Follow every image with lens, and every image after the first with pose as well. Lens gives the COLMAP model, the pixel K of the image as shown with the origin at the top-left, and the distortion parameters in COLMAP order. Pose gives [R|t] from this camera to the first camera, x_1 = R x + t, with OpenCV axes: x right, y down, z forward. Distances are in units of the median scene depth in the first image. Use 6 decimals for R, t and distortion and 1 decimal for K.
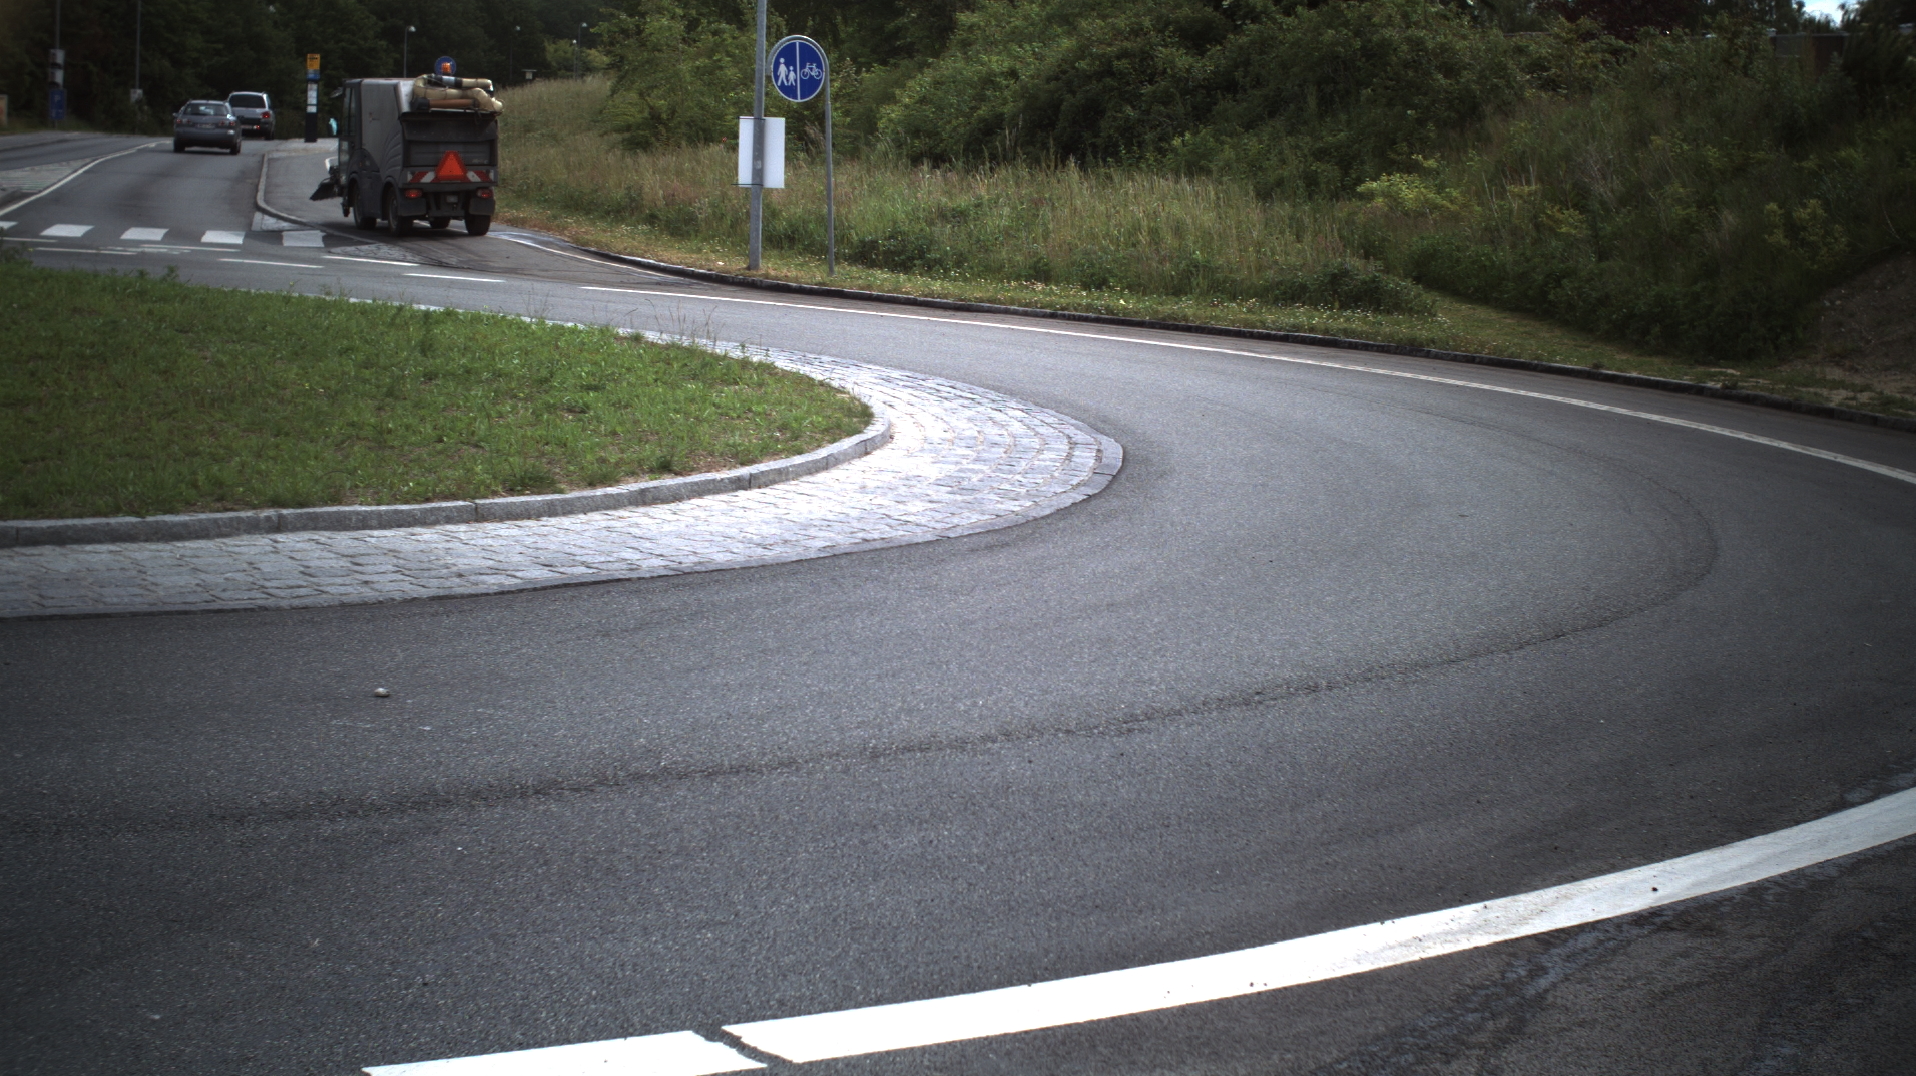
lens RADIAL K [[3426.1, 0, 963.1], [0, 3426.1, 533.9], [0, 0, 1]] dist [-0.261742, 0.000000]
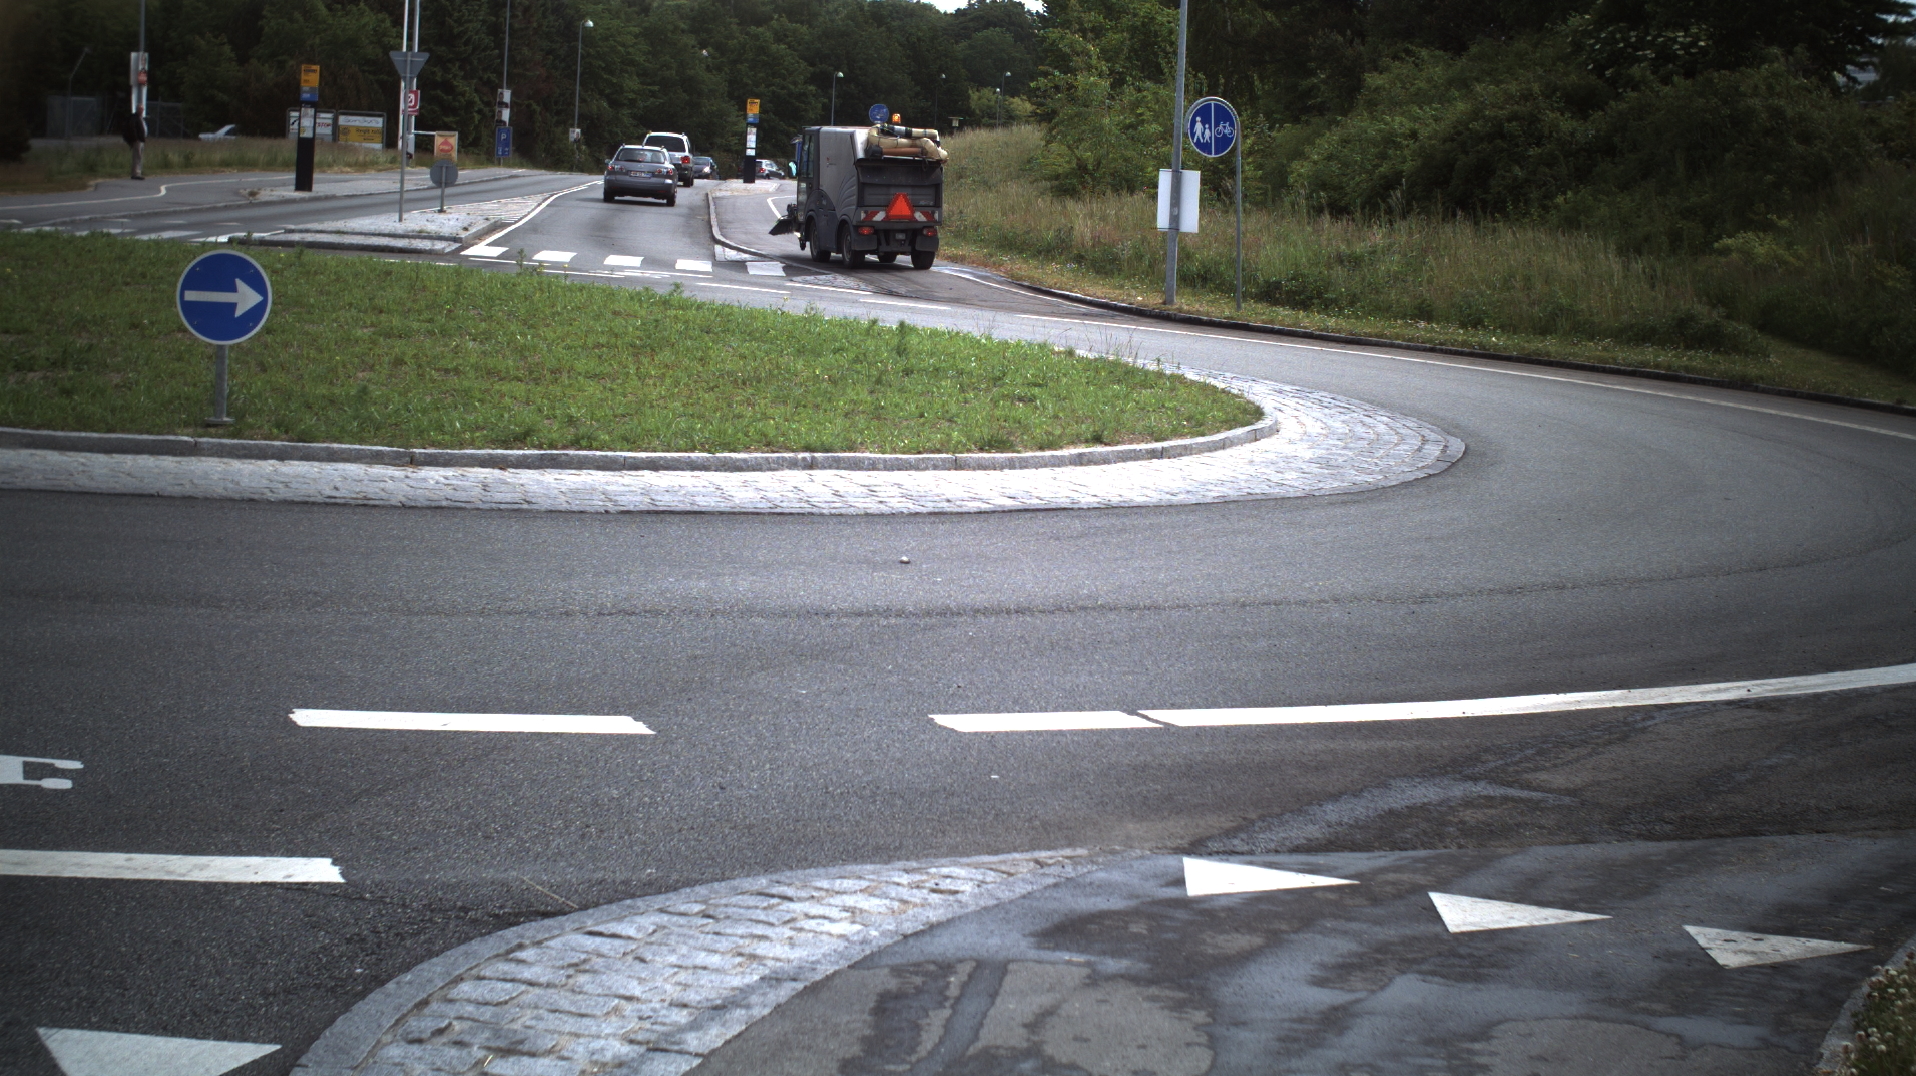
lens RADIAL K [[3426.1, 0, 962.3], [0, 3426.1, 529.2], [0, 0, 1]] dist [-0.261742, 0.000000]
pose [[0.992448, 0.026487, -0.119768, 0.009127], [-0.028437, 0.999489, -0.014602, 0.017558], [0.119320, 0.017897, 0.992694, -0.146189]]
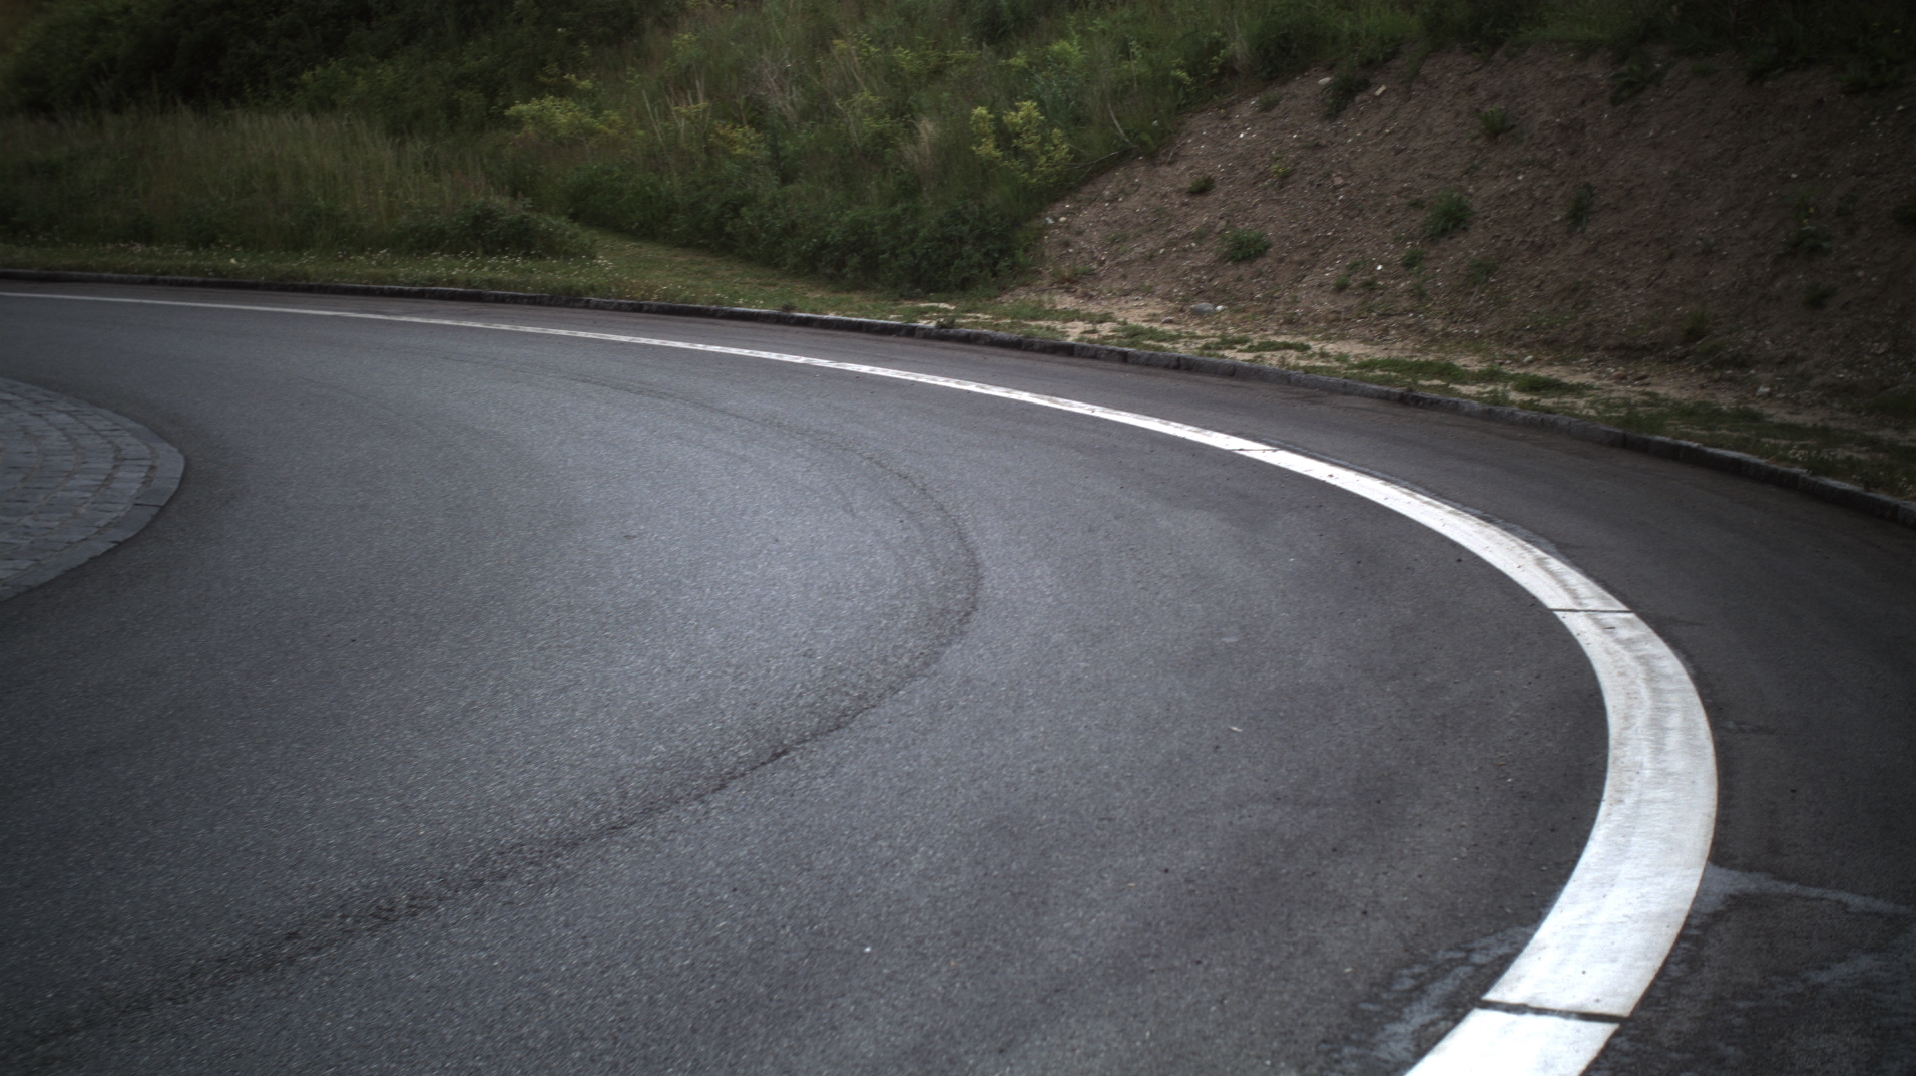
lens RADIAL K [[3426.1, 0, 966.7], [0, 3426.1, 533.1], [0, 0, 1]] dist [-0.261742, 0.000000]
pose [[0.970073, -0.062729, 0.234569, 0.023866], [0.058387, 0.997970, 0.025417, -0.011339], [-0.235688, -0.010960, 0.971767, 0.142928]]
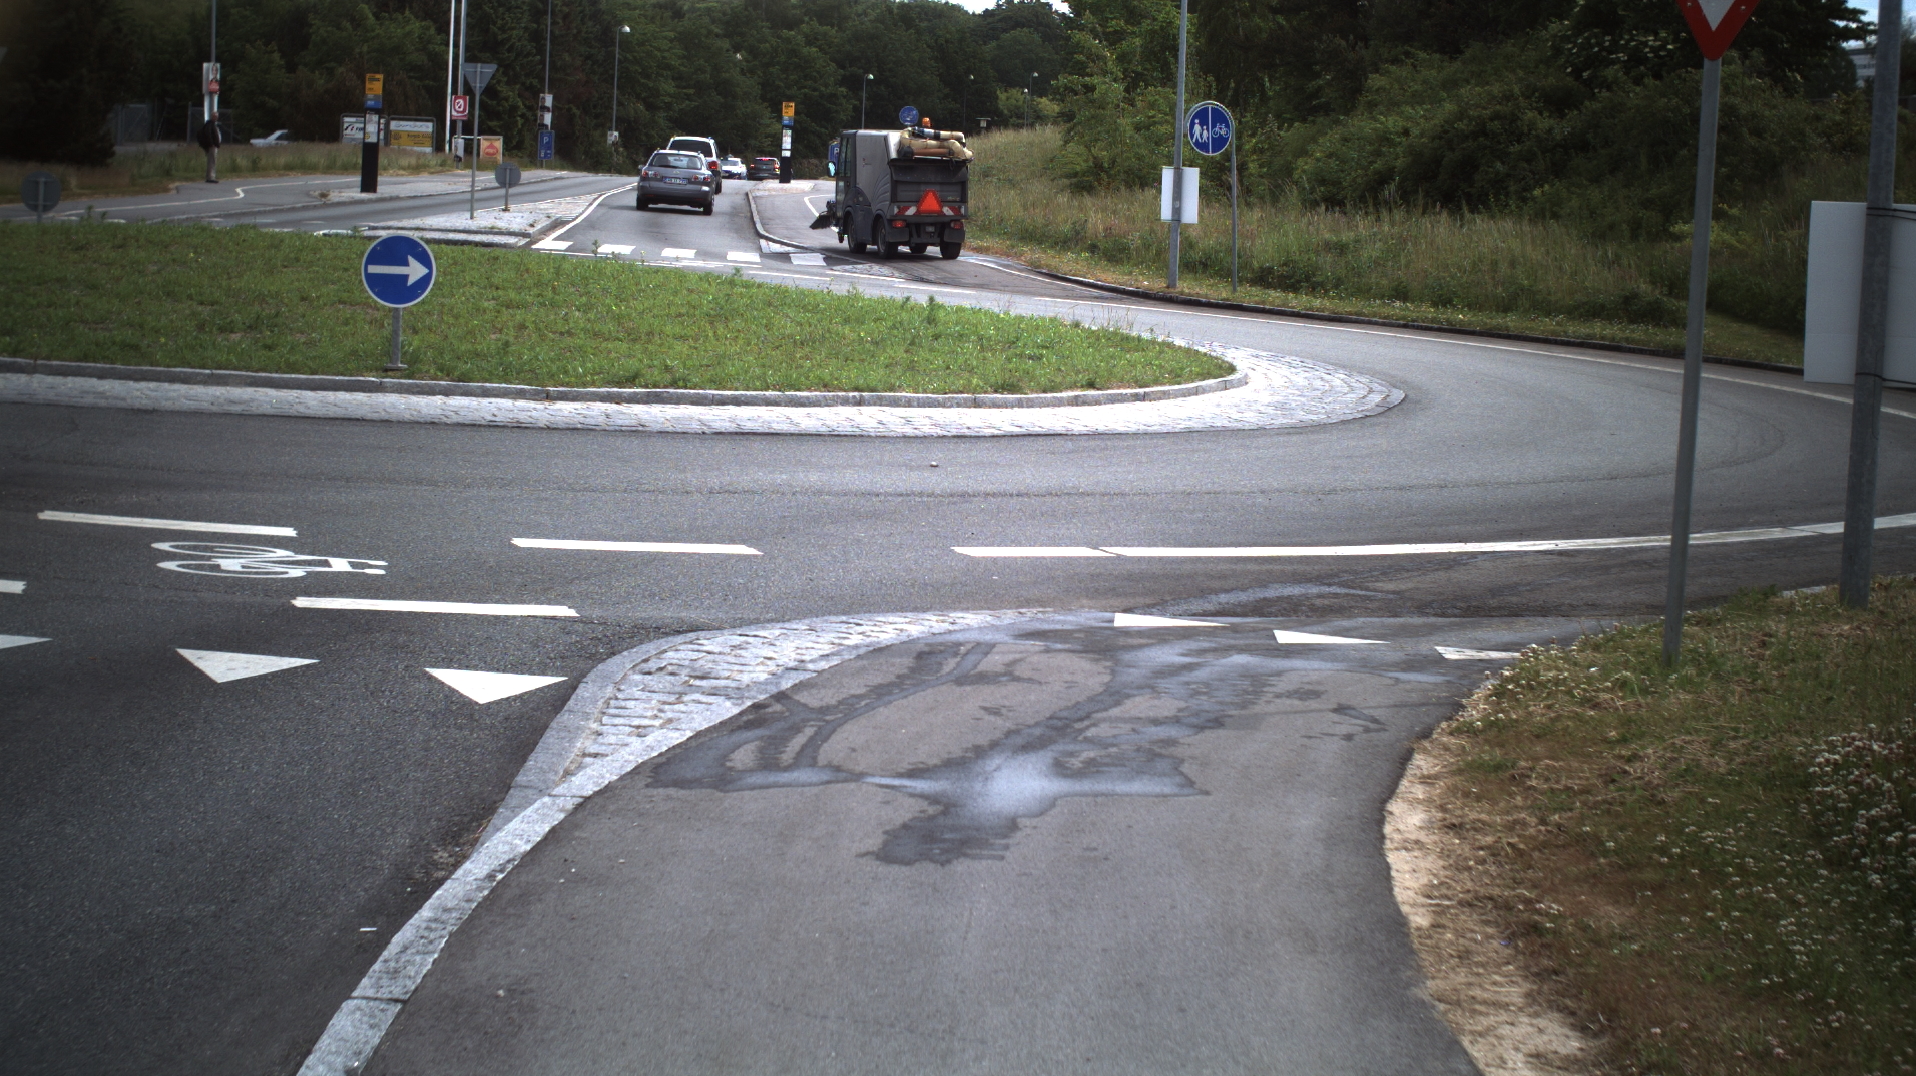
lens RADIAL K [[3426.1, 0, 957.5], [0, 3426.1, 544.6], [0, 0, 1]] dist [-0.261742, 0.000000]
pose [[0.991235, 0.021195, -0.130398, 0.030203], [-0.022660, 0.999696, -0.009760, 0.035795], [0.130152, 0.012629, 0.991414, -0.292664]]
